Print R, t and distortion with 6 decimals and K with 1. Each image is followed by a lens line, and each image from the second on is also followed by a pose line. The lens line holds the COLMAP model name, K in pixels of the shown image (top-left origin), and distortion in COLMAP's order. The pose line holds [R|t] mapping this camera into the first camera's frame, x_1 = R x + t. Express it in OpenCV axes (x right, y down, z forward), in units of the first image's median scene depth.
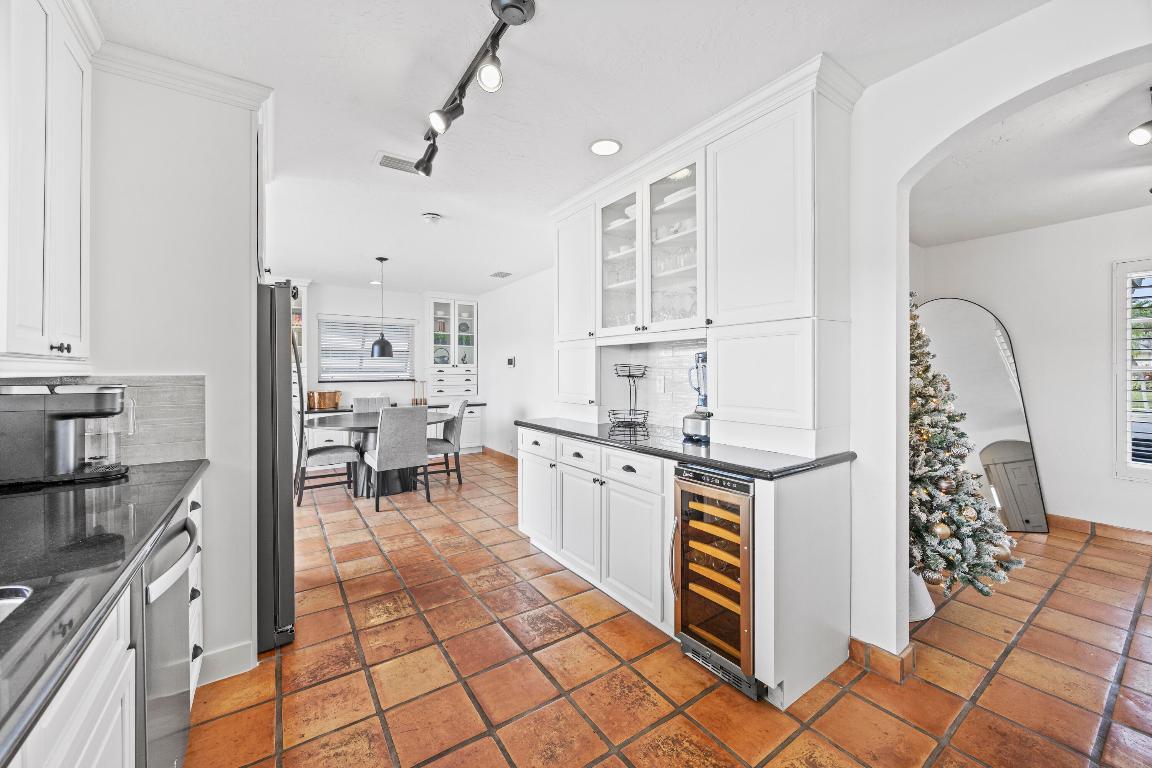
lens RADIAL K [[441.5, 0, 577.0], [0, 441.5, 376.9], [0, 0, 1]] dist [-0.002011, 0.000045]
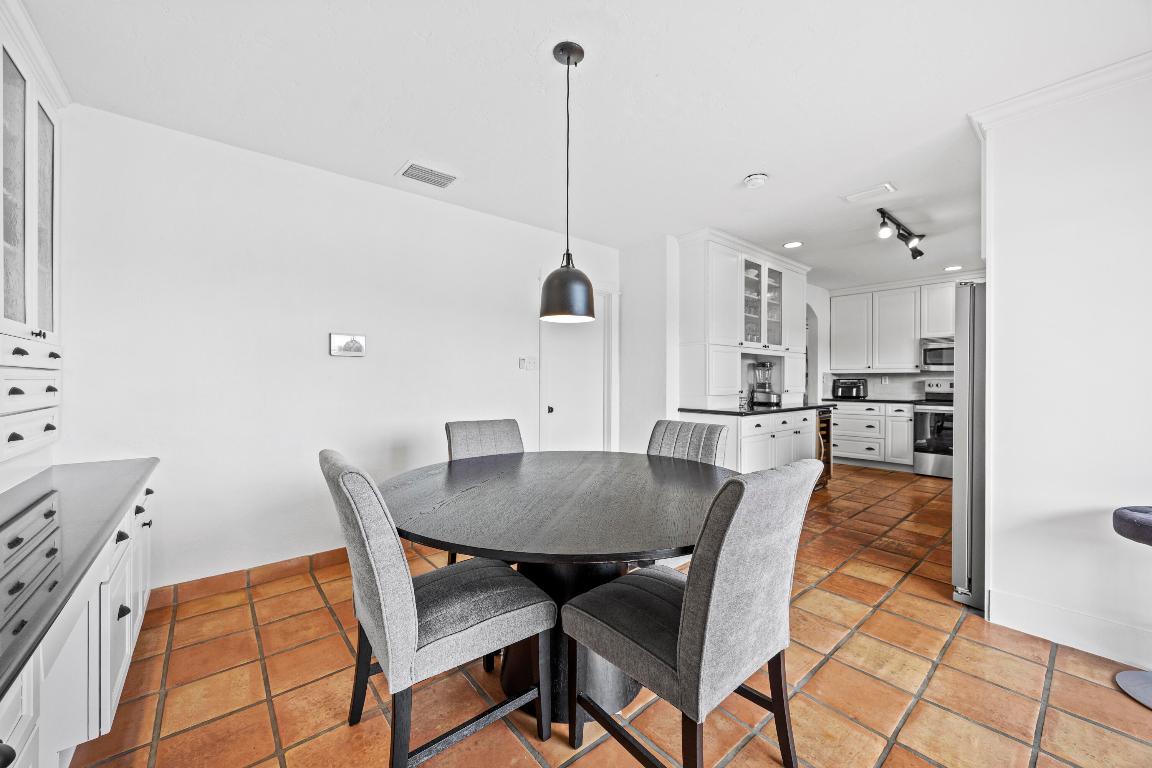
lens RADIAL K [[433.9, 0, 577.7], [0, 433.9, 382.2], [0, 0, 1]] dist [-0.000328, 0.000018]
pose [[-0.094572, -0.005234, 0.995504, -2.018744], [0.011865, 0.999909, 0.006384, 0.017864], [-0.995447, 0.012415, -0.094501, 2.559433]]
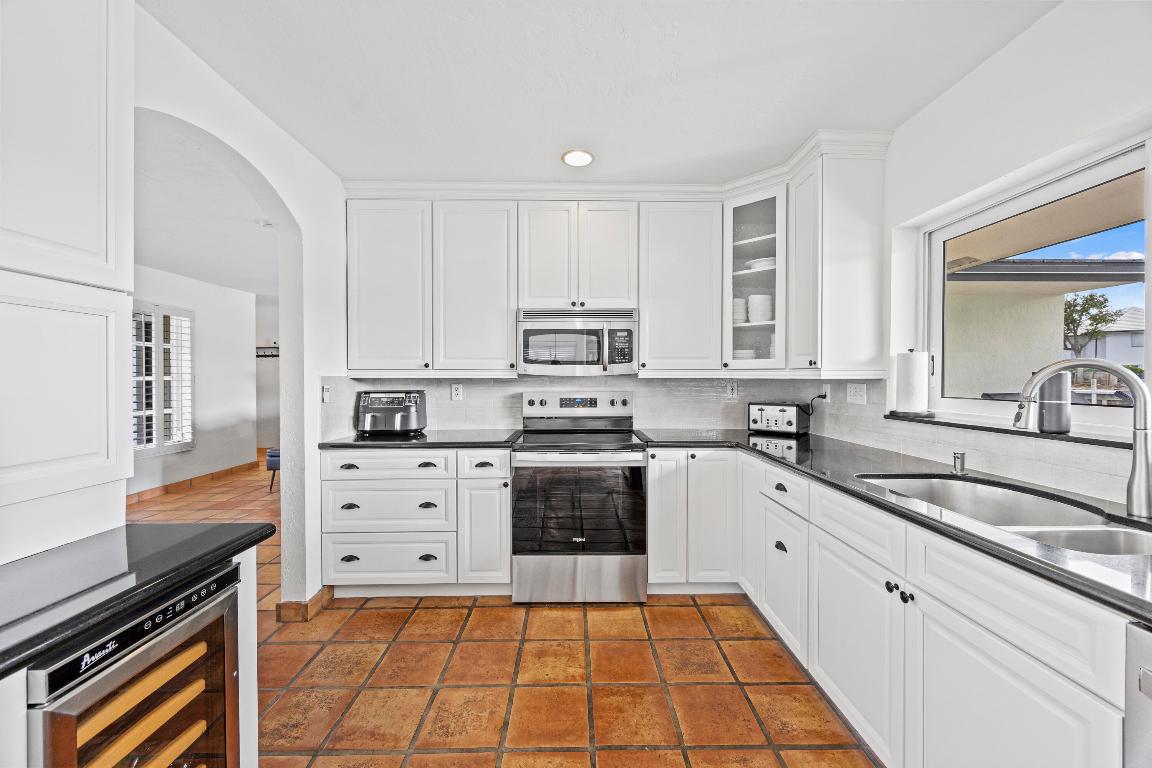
lens RADIAL K [[437.2, 0, 576.0], [0, 437.2, 384.0], [0, 0, 1]] dist [-0.000393, -0.000030]
pose [[-0.827924, -0.007114, 0.560795, -0.295153], [0.007218, 0.999702, 0.023338, -0.015613], [-0.560794, 0.023369, -0.827626, 1.069055]]
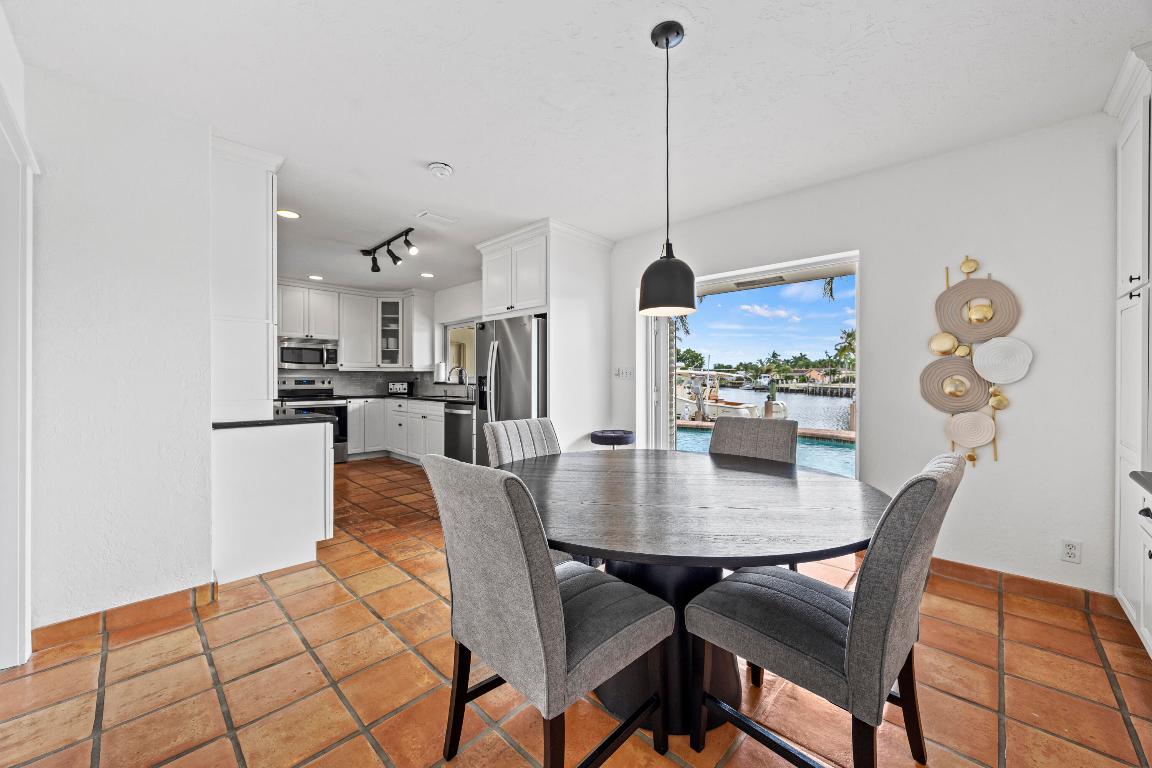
lens RADIAL K [[433.9, 0, 577.7], [0, 433.9, 382.2], [0, 0, 1]] dist [-0.000328, 0.000018]
pose [[-0.979151, 0.001351, -0.203130, -0.744039], [-0.002381, 0.999833, 0.018128, 0.024066], [0.203120, 0.018233, -0.978984, 3.301696]]
